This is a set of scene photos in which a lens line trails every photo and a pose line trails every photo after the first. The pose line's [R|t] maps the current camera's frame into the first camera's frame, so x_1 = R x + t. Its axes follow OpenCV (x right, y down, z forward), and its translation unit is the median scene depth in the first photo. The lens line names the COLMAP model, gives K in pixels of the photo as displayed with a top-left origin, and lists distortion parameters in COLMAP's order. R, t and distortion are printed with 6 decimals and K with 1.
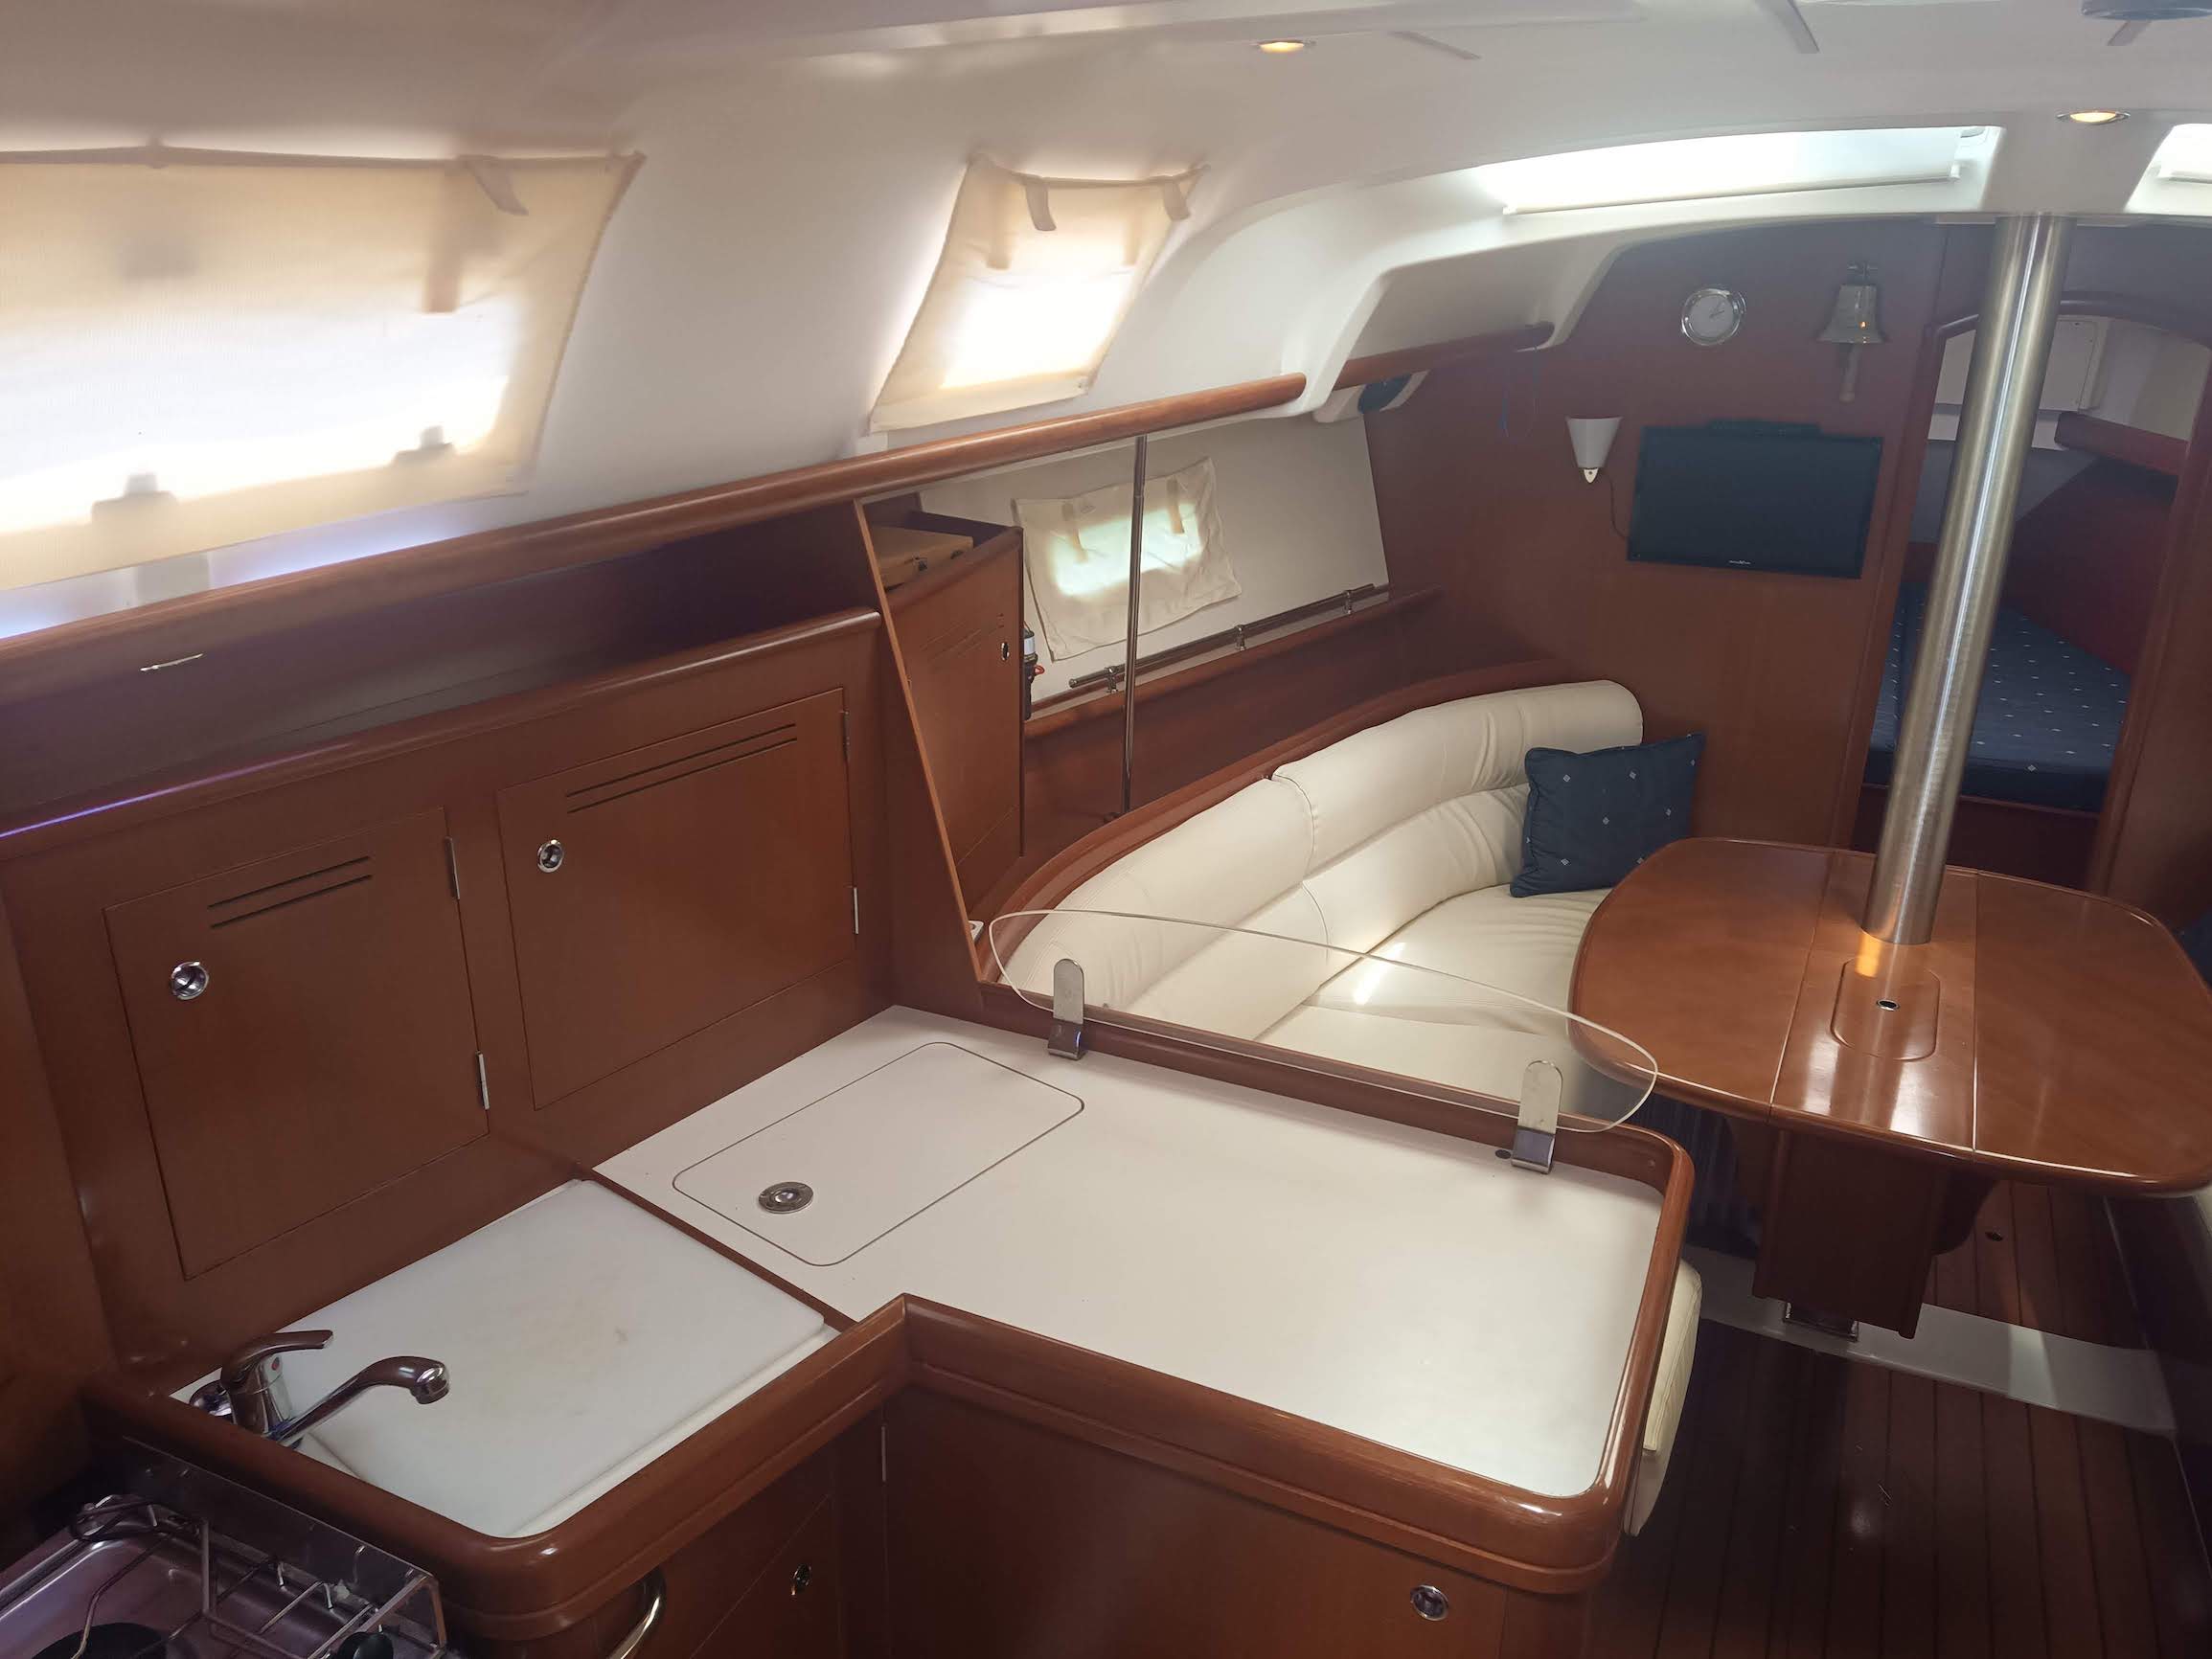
lens RADIAL K [[1643.4, 0, 1099.9], [0, 1643.4, 834.2], [0, 0, 1]] dist [0.086758, -0.156960]
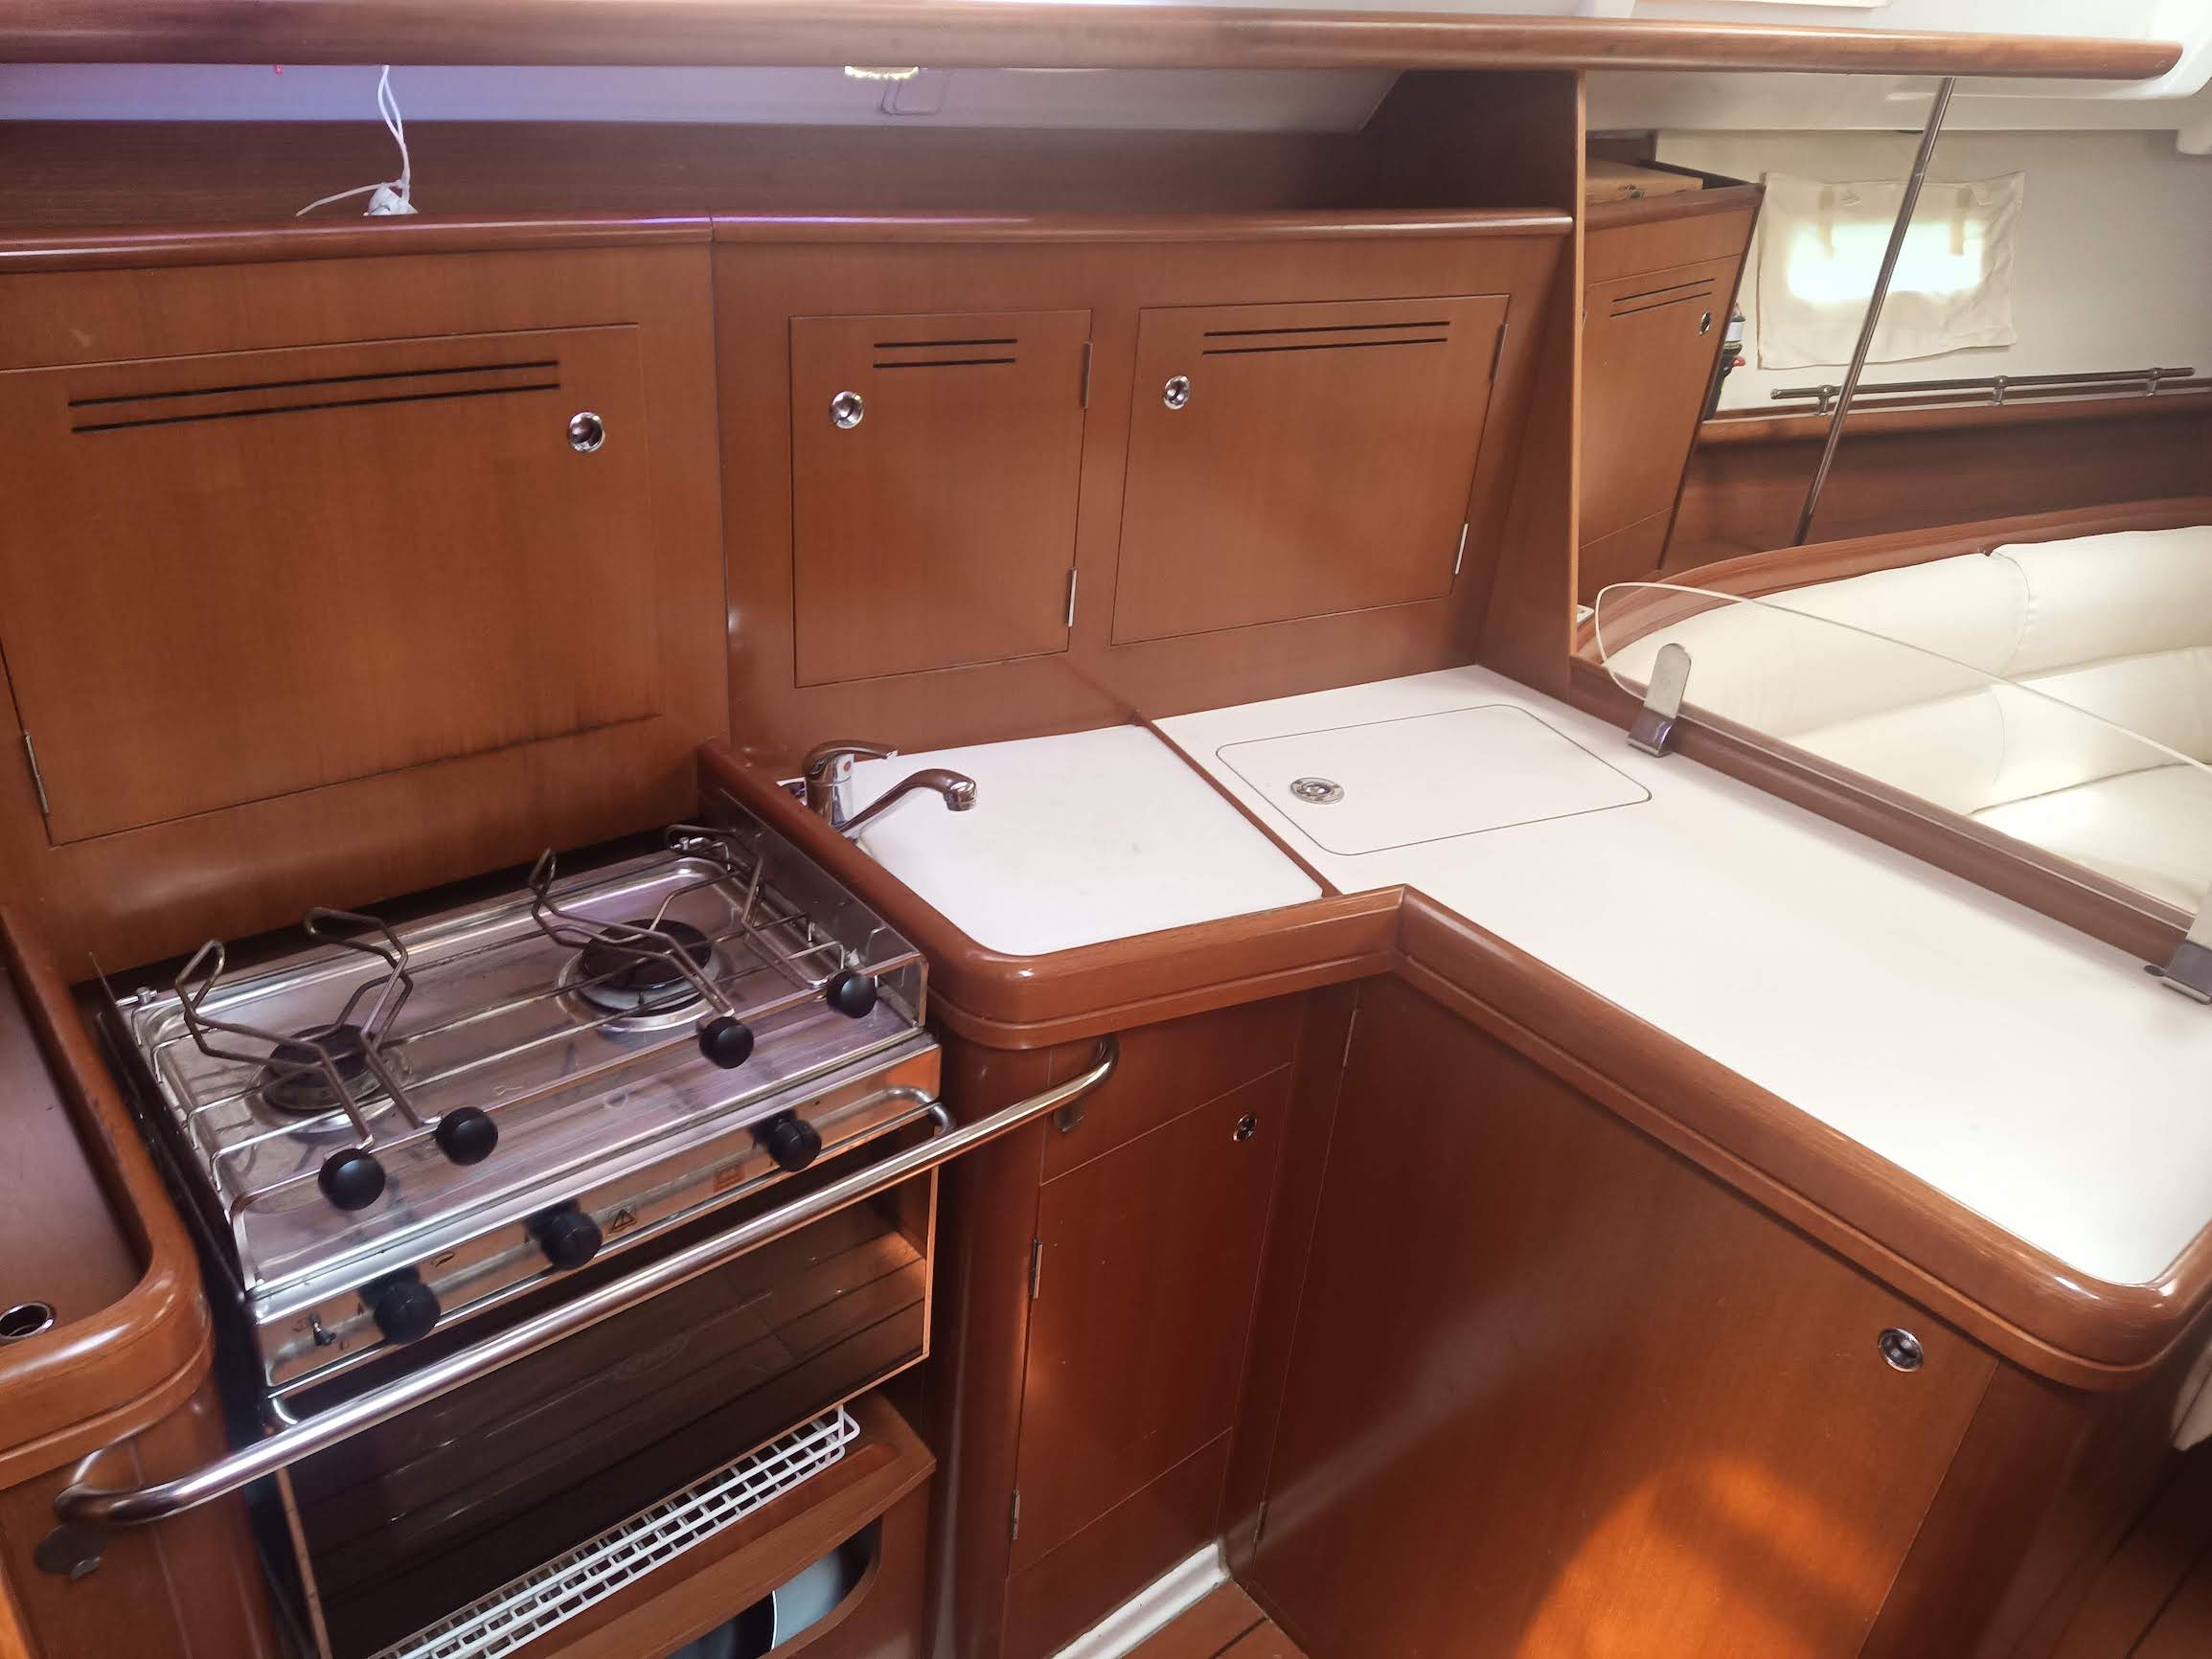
lens RADIAL K [[1617.6, 0, 1069.5], [0, 1617.6, 826.9], [0, 0, 1]] dist [0.127632, -0.177523]
pose [[0.897349, 0.260846, -0.355984, 0.029215], [-0.215209, 0.962862, 0.163042, 0.099956], [0.385292, -0.069695, 0.920159, 0.027427]]
